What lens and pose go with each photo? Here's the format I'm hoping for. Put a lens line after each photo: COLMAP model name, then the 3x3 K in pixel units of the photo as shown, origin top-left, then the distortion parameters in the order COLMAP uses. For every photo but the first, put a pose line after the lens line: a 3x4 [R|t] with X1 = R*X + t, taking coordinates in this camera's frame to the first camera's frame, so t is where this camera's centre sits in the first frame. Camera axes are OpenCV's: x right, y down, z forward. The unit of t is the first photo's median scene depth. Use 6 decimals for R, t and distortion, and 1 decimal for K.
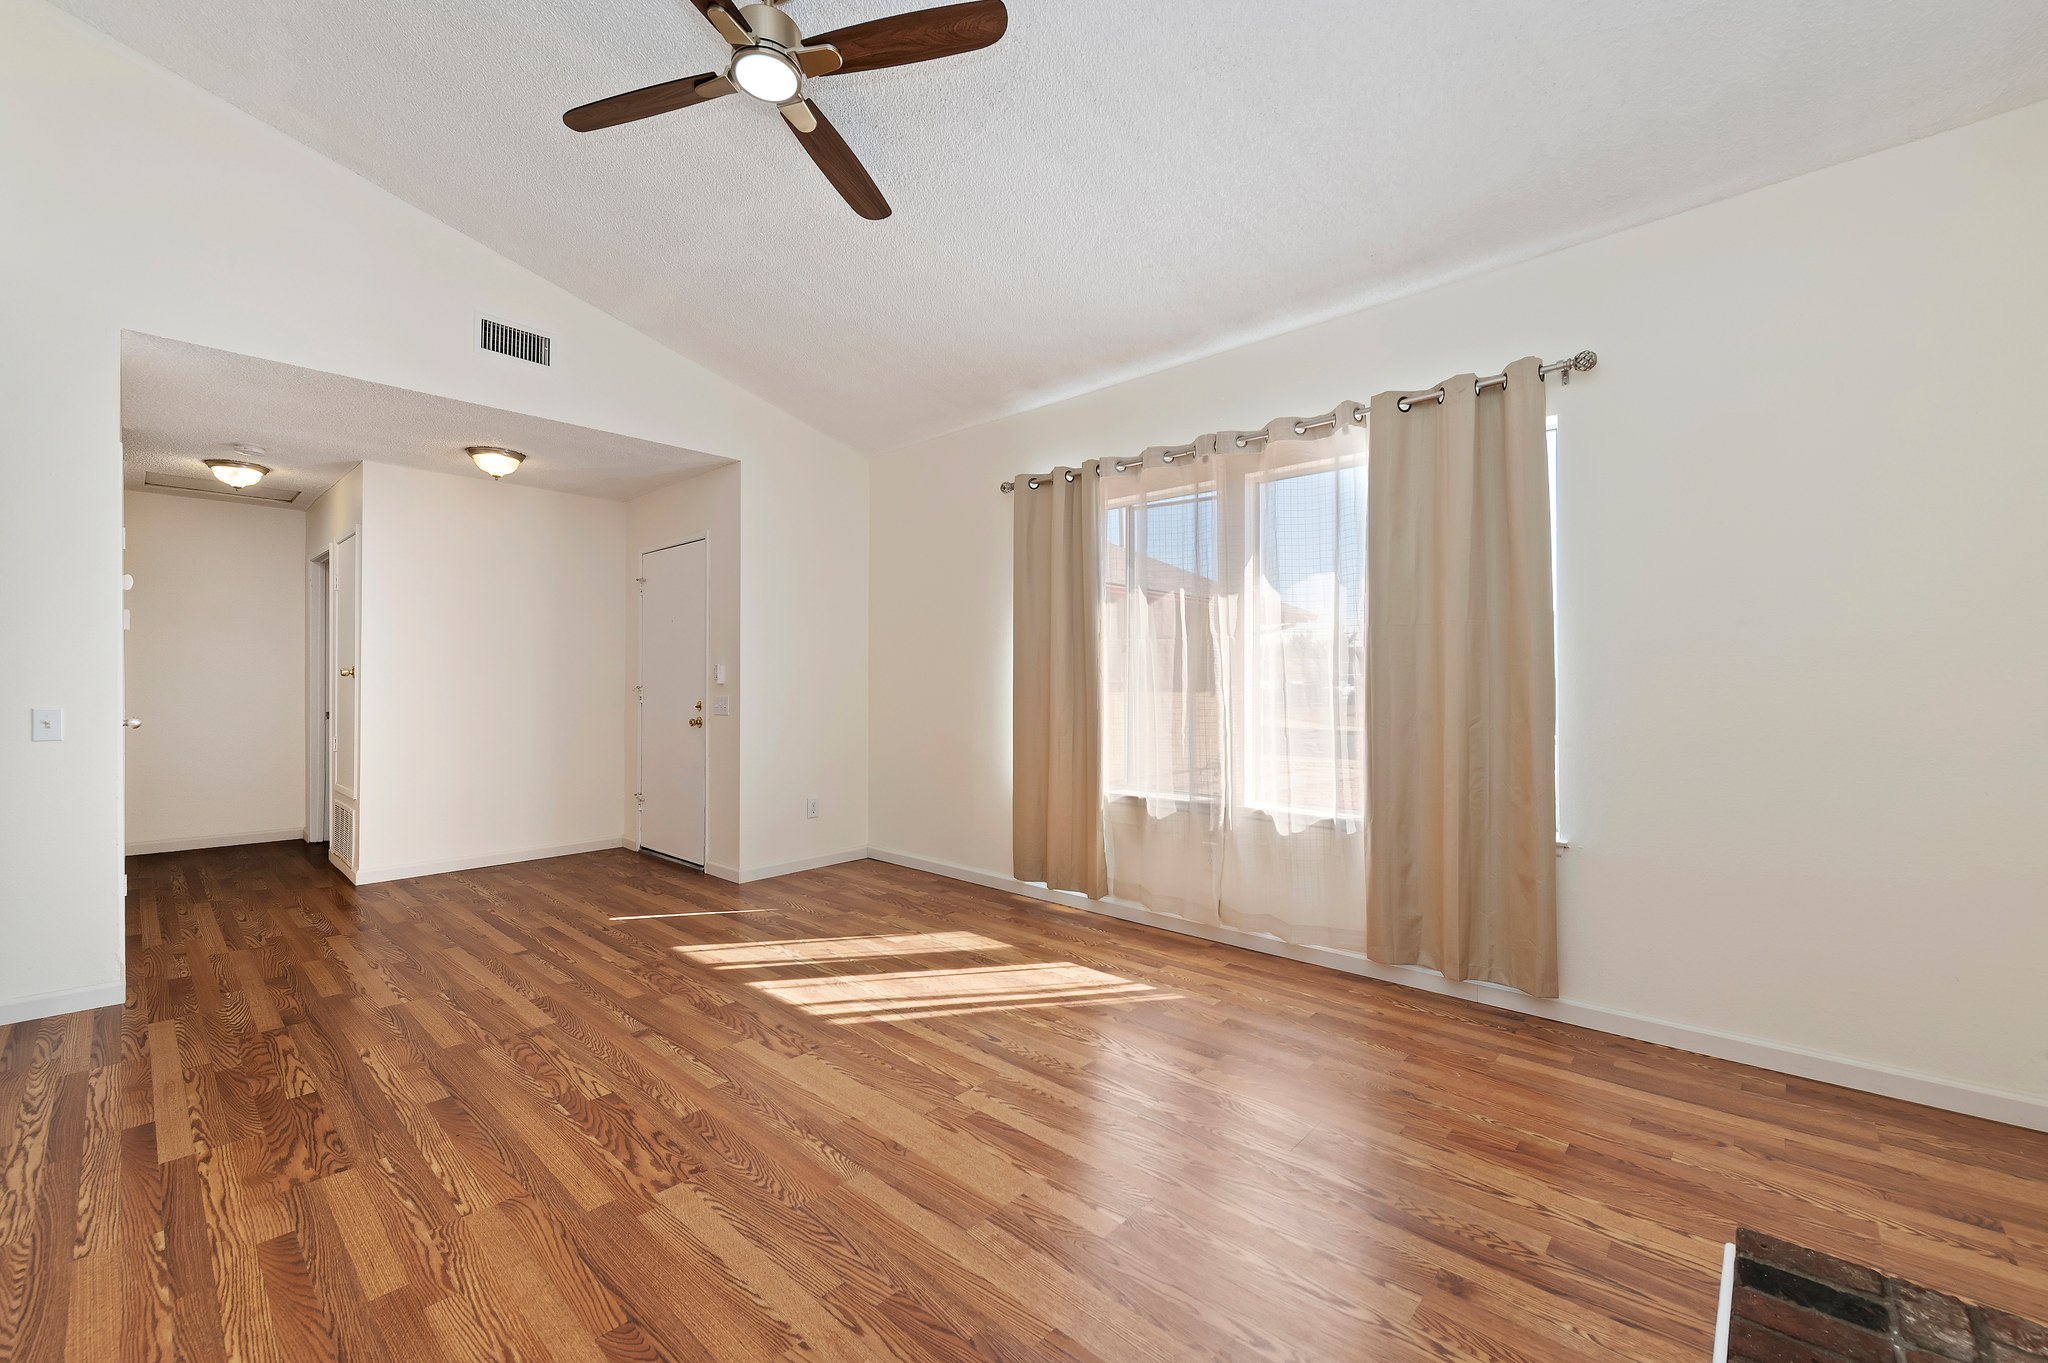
lens RADIAL K [[822.7, 0, 1014.5], [0, 822.7, 685.3], [0, 0, 1]] dist [0.013699, -0.004901]
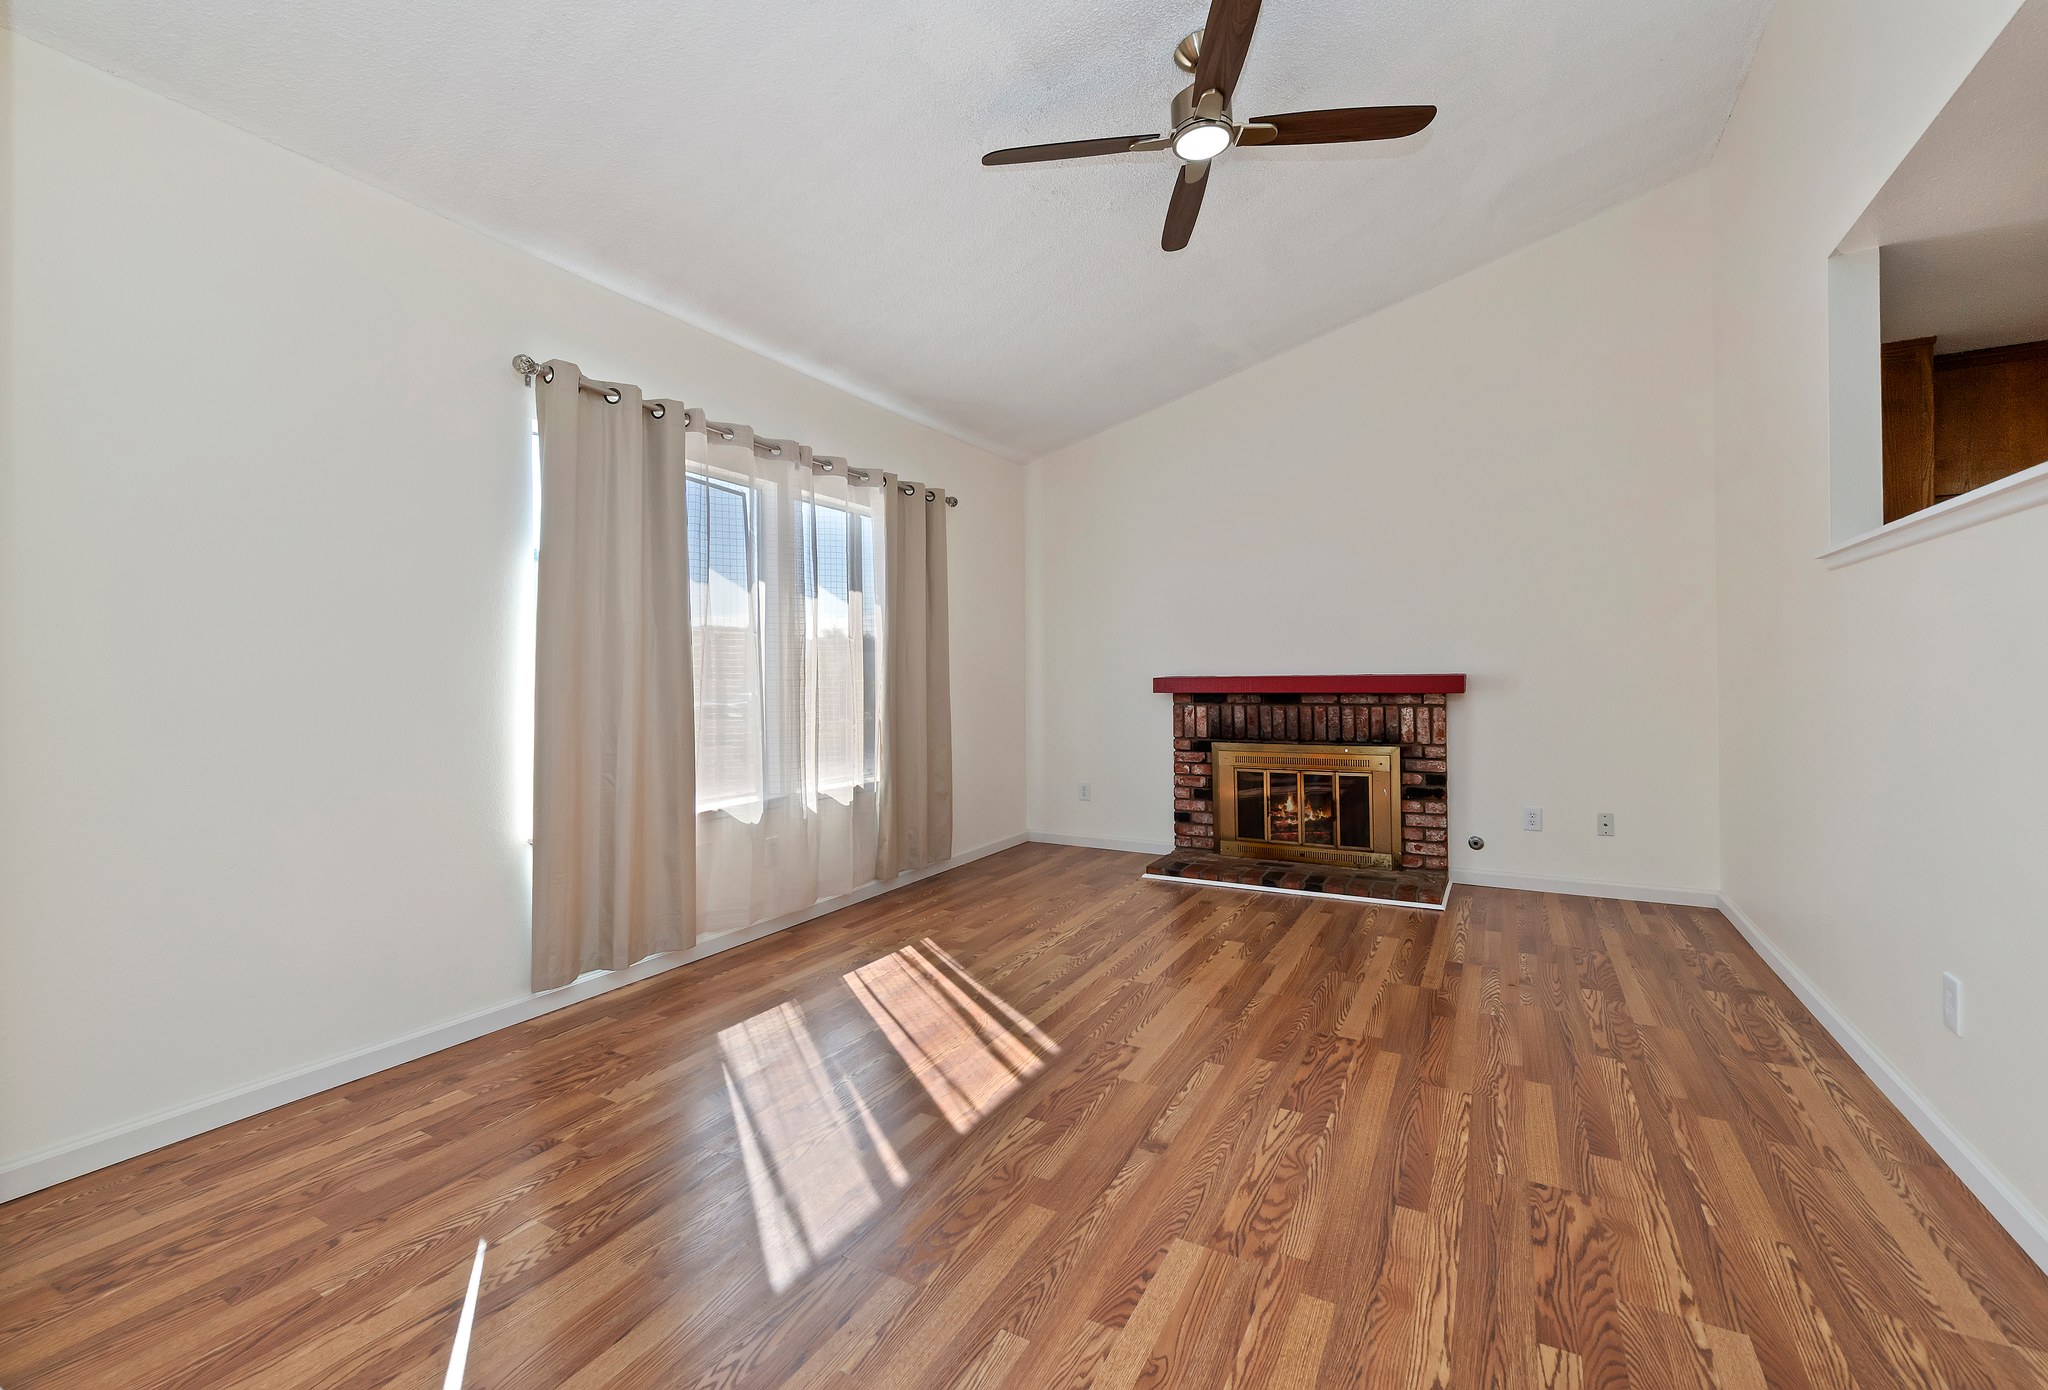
lens RADIAL K [[858.0, 0, 1021.3], [0, 858.0, 666.2], [0, 0, 1]] dist [0.010148, -0.002081]
pose [[-0.233053, 0.019913, 0.972260, -1.193835], [0.014679, 0.999748, -0.016957, 0.006042], [-0.972353, 0.010320, -0.233287, 1.309341]]
